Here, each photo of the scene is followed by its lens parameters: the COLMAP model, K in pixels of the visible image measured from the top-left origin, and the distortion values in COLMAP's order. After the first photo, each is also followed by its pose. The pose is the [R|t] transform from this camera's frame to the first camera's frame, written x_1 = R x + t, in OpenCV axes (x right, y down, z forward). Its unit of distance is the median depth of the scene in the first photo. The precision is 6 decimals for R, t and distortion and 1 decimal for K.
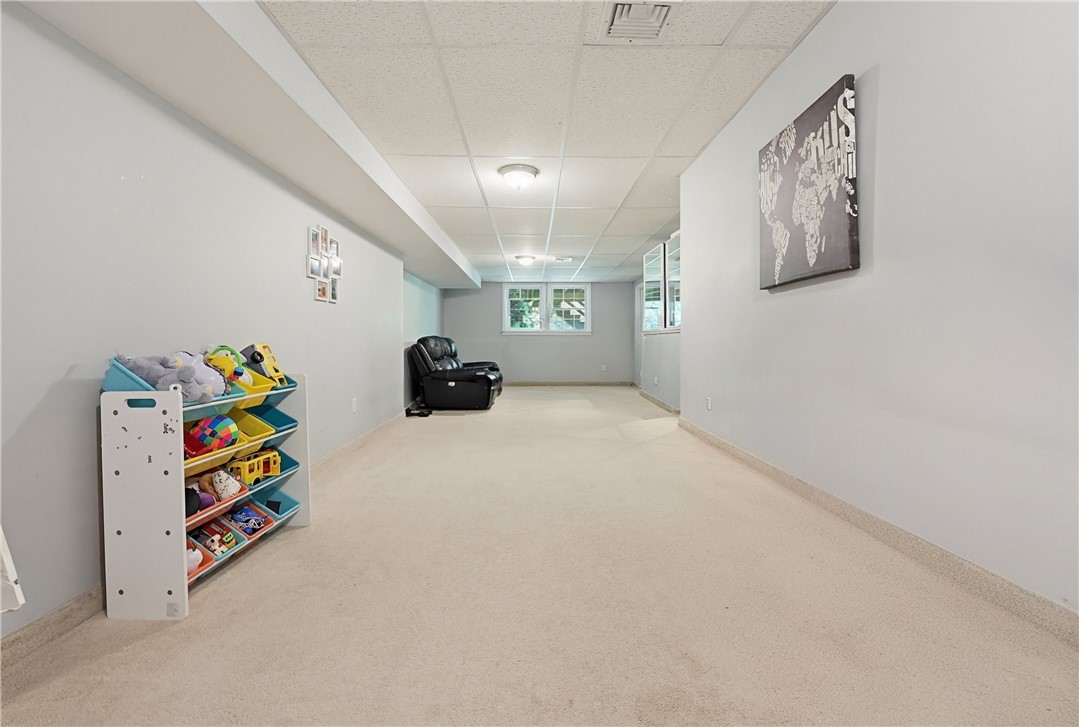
lens RADIAL K [[450.9, 0, 539.5], [0, 450.9, 363.5], [0, 0, 1]] dist [0.000071, -0.000002]
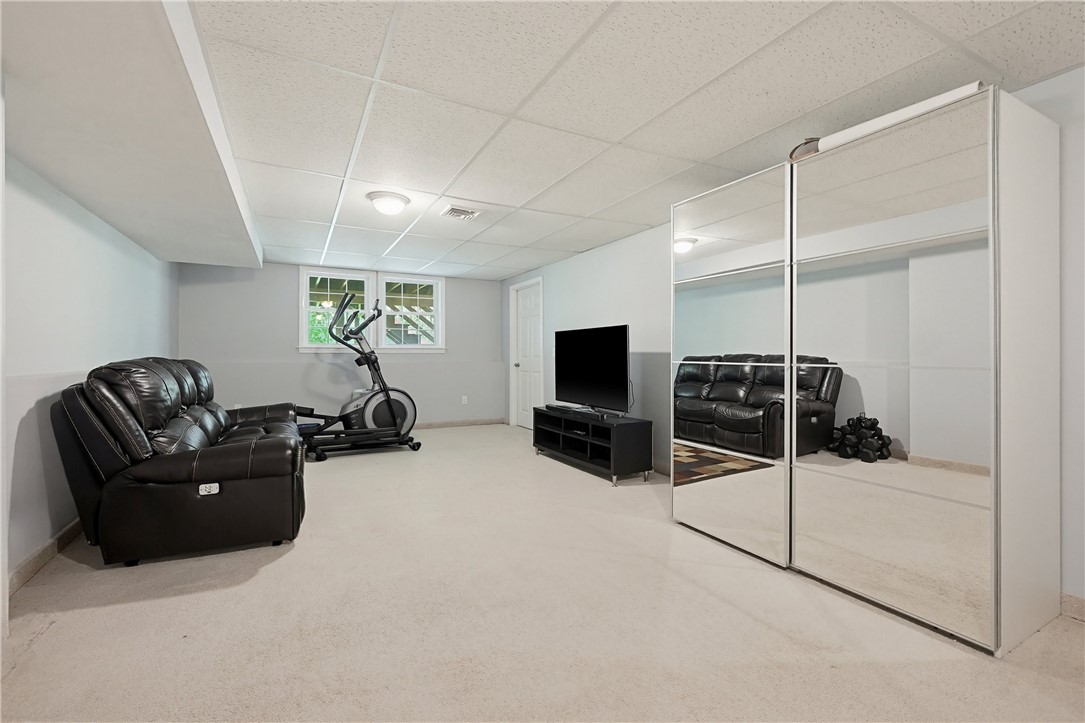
lens RADIAL K [[468.5, 0, 542.5], [0, 468.5, 361.5], [0, 0, 1]] dist [-0.000064, 0.000222]
pose [[0.896853, -0.004139, 0.442309, -0.093563], [0.020739, 0.999250, -0.032700, -0.033093], [-0.441841, 0.038500, 0.896267, 0.417780]]
